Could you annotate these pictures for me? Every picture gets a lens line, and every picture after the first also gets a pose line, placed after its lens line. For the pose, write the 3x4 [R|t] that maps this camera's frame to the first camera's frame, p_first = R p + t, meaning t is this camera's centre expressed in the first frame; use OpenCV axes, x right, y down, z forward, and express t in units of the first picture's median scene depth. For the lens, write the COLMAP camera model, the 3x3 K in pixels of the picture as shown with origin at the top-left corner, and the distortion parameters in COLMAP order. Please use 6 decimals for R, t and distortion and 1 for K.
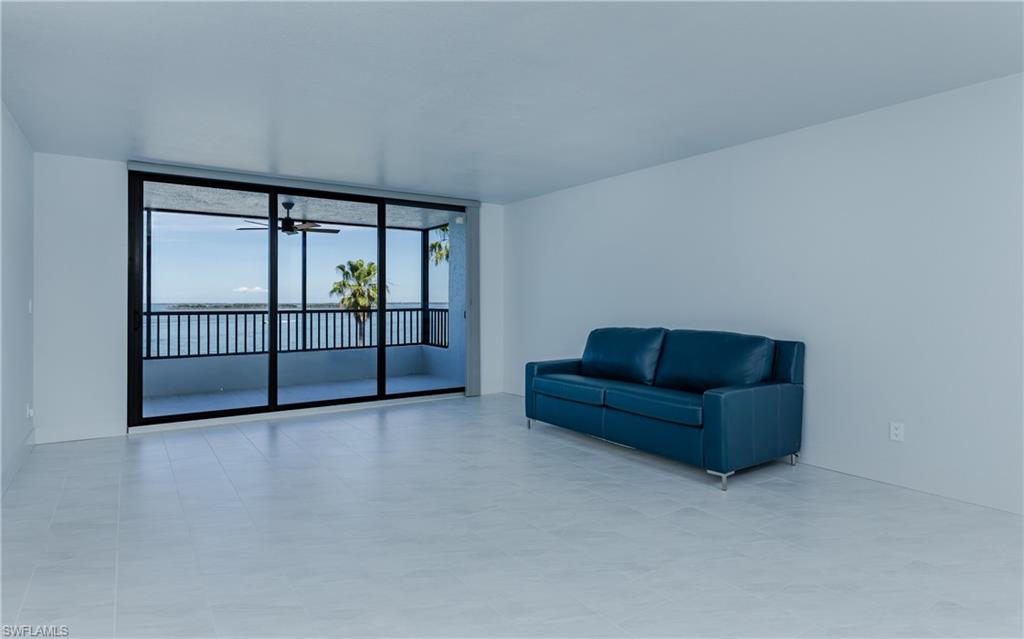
lens RADIAL K [[585.8, 0, 510.7], [0, 585.8, 299.9], [0, 0, 1]] dist [-0.001710, -0.000443]
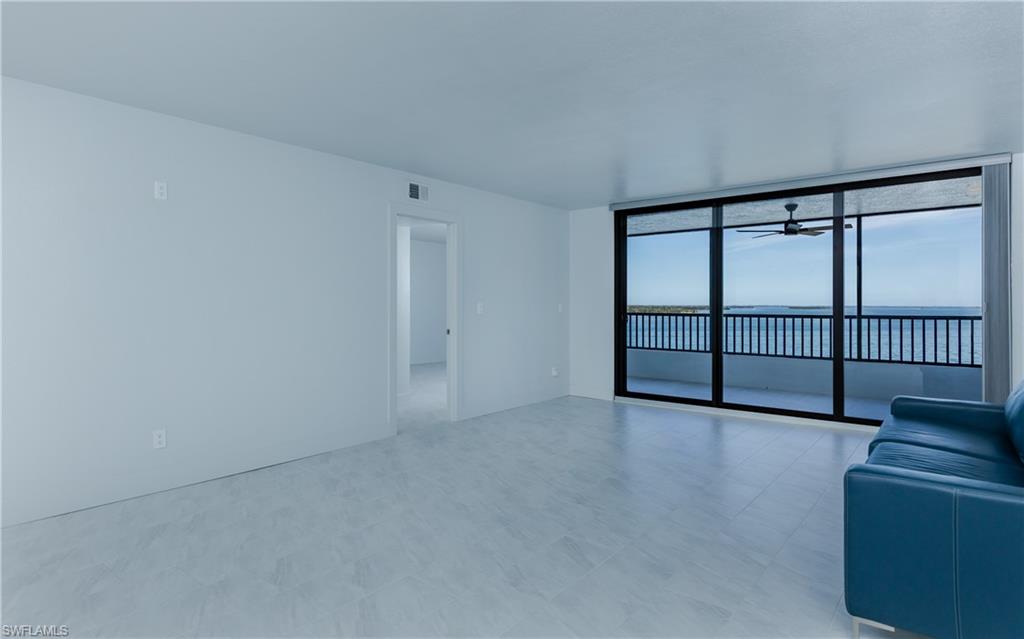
lens RADIAL K [[585.8, 0, 510.7], [0, 585.8, 299.9], [0, 0, 1]] dist [-0.001710, -0.000443]
pose [[0.225870, -0.004122, -0.974149, 0.553948], [-0.000578, 0.999990, -0.004365, -0.002809], [0.974157, 0.001549, 0.225865, 0.380639]]
